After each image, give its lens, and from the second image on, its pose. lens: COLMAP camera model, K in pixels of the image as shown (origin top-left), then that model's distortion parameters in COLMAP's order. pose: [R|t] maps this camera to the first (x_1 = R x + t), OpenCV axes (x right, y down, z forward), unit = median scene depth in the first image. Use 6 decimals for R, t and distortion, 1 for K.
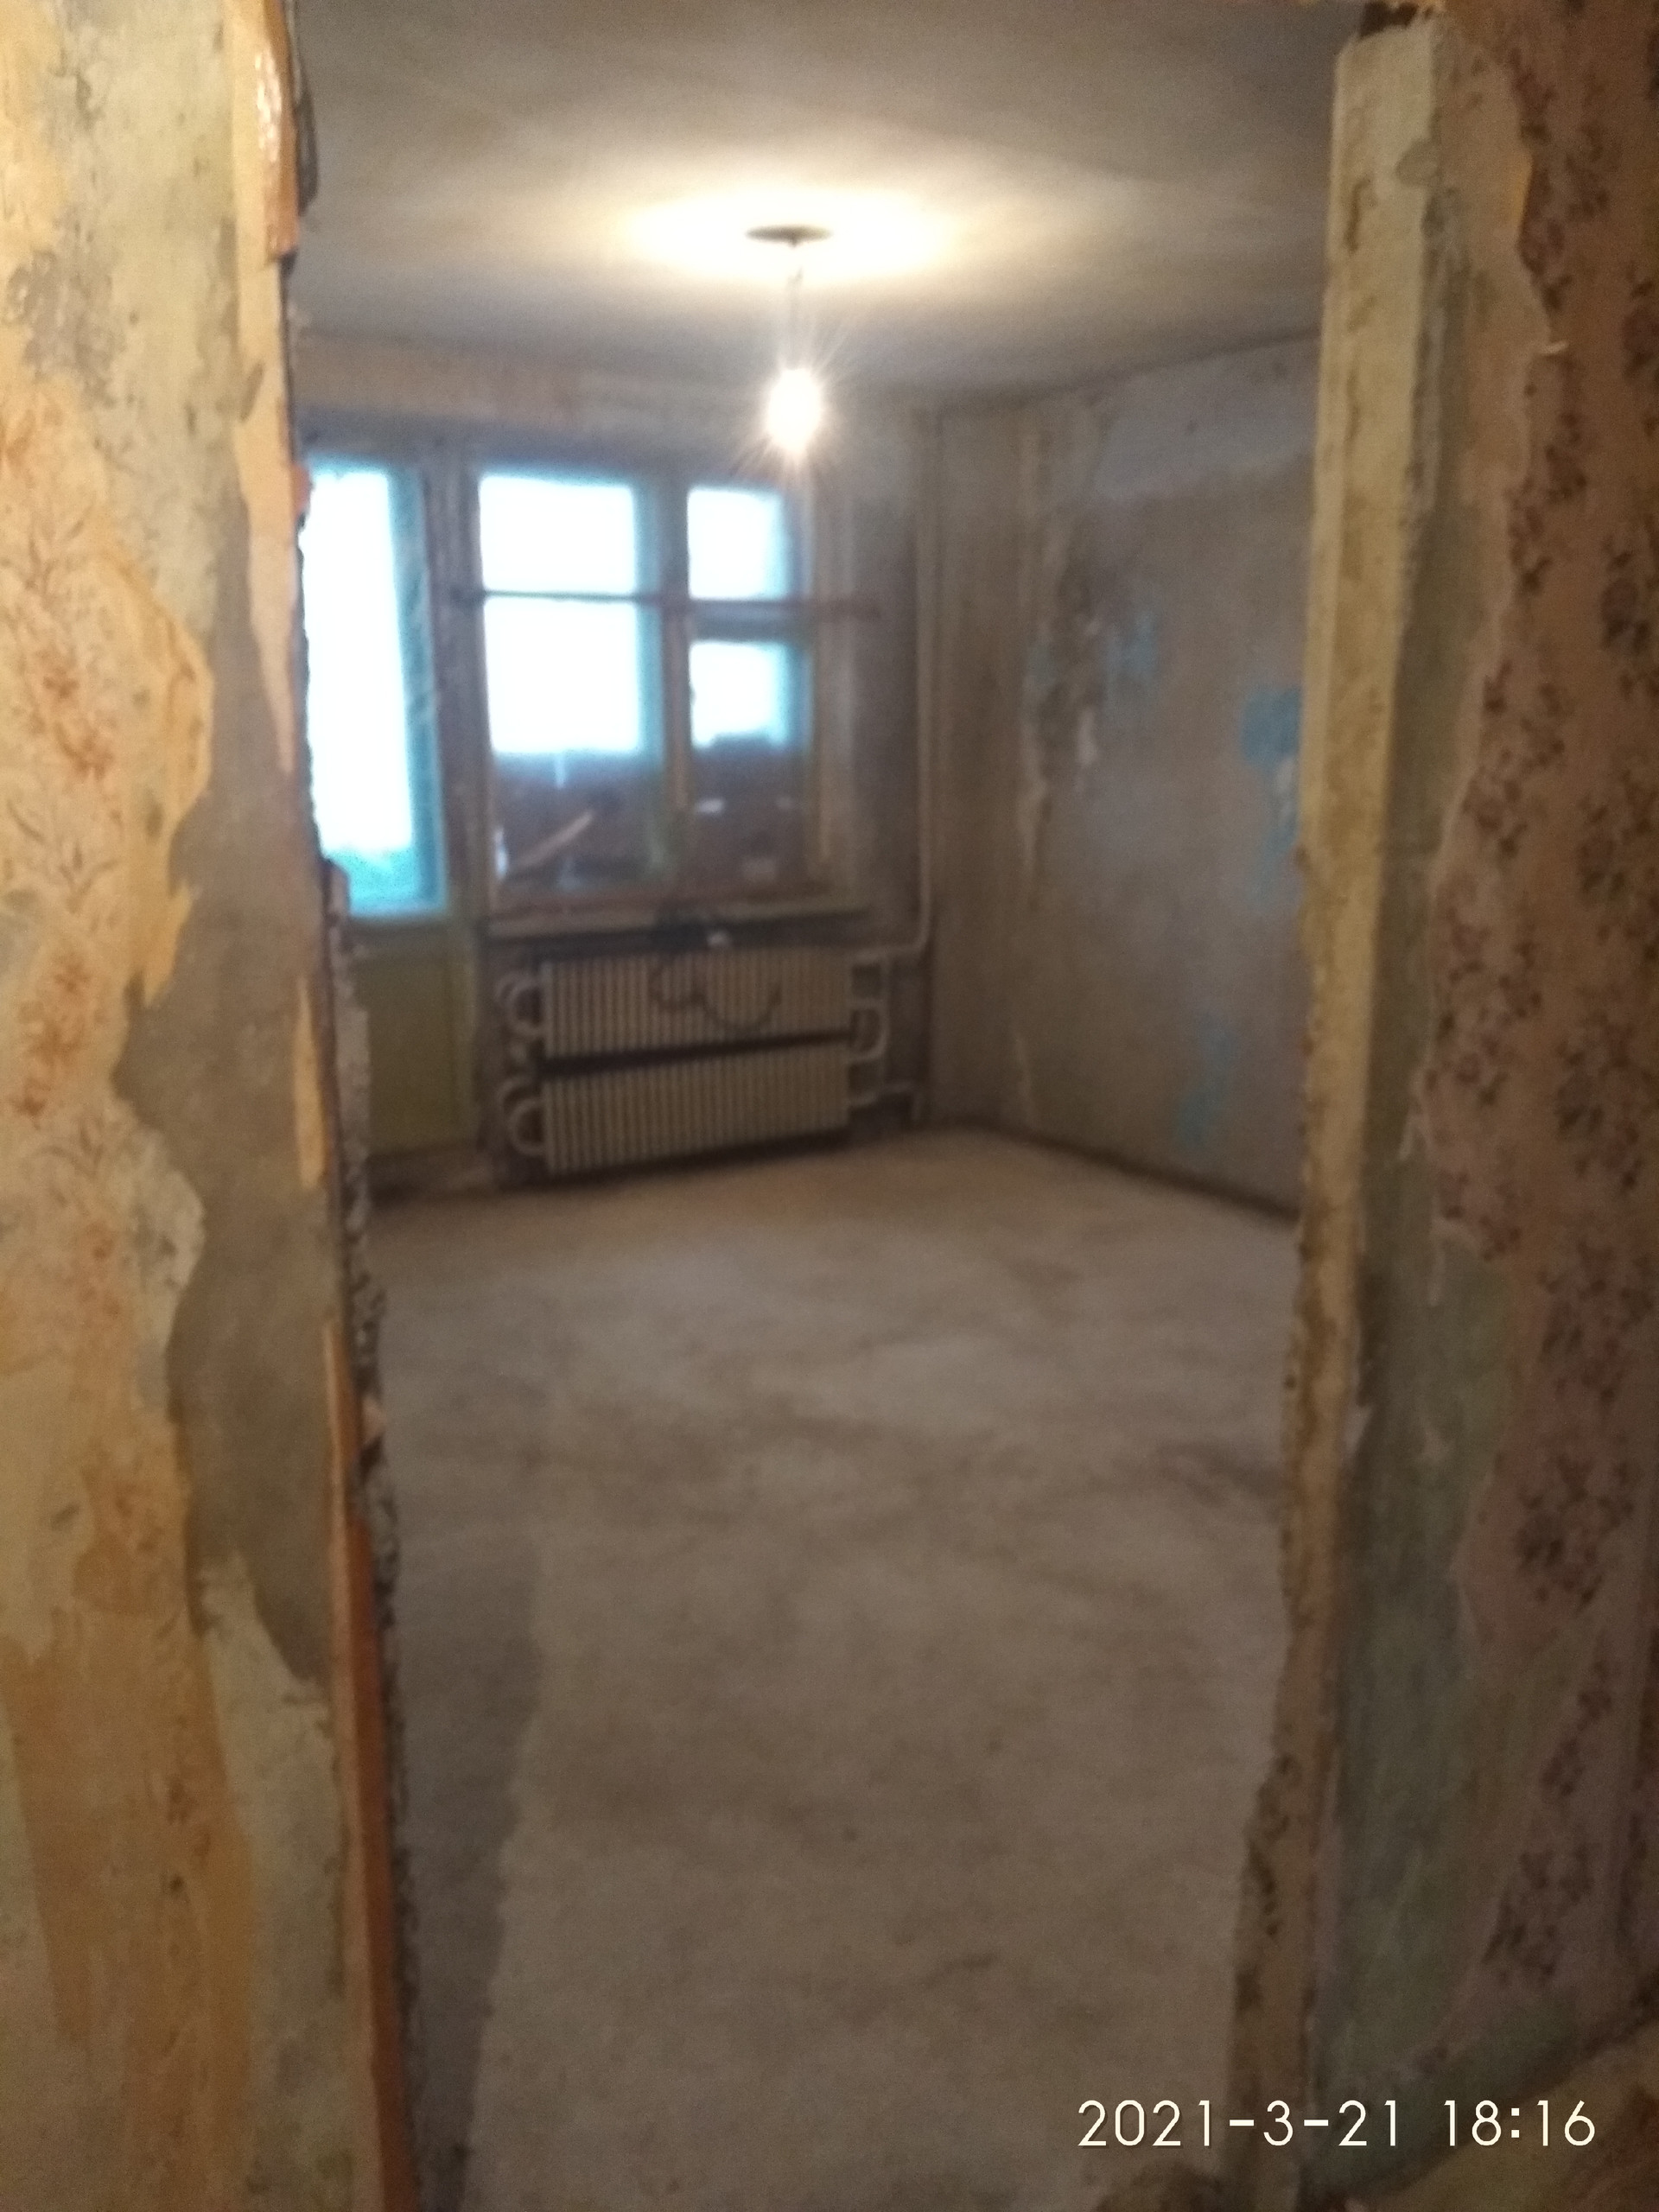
lens RADIAL K [[1755.2, 0, 816.4], [0, 1755.2, 1100.8], [0, 0, 1]] dist [0.028485, -0.052376]
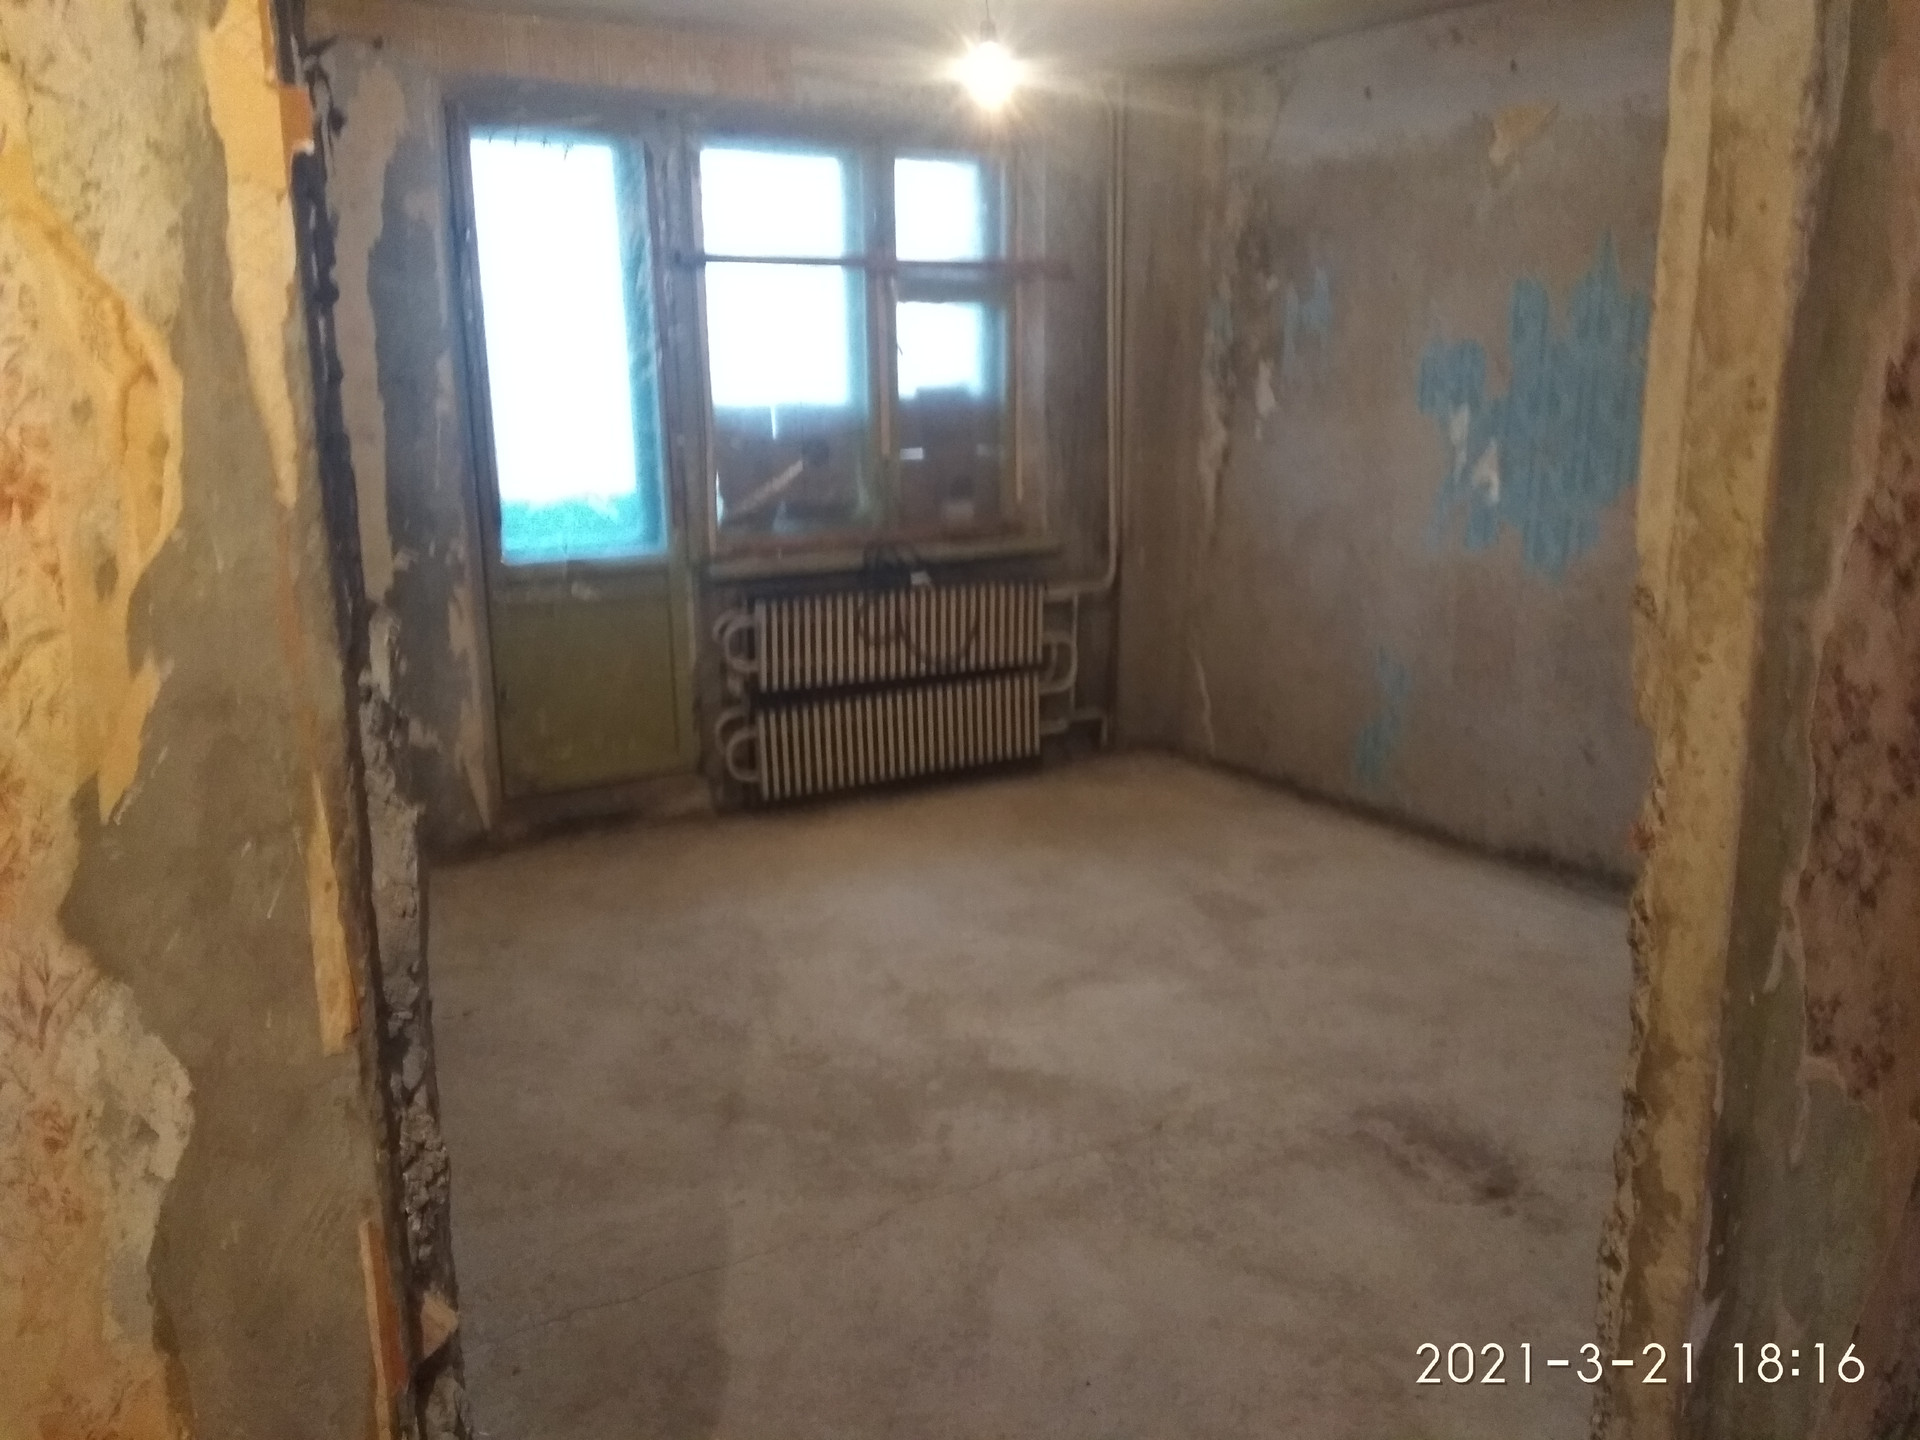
lens RADIAL K [[1523.5, 0, 966.4], [0, 1523.5, 715.7], [0, 0, 1]] dist [0.028485, -0.052376]
pose [[0.999536, 0.000459, -0.030451, 0.003108], [-0.000082, 0.999924, 0.012355, -0.082983], [0.030454, -0.012346, 0.999460, 0.285449]]
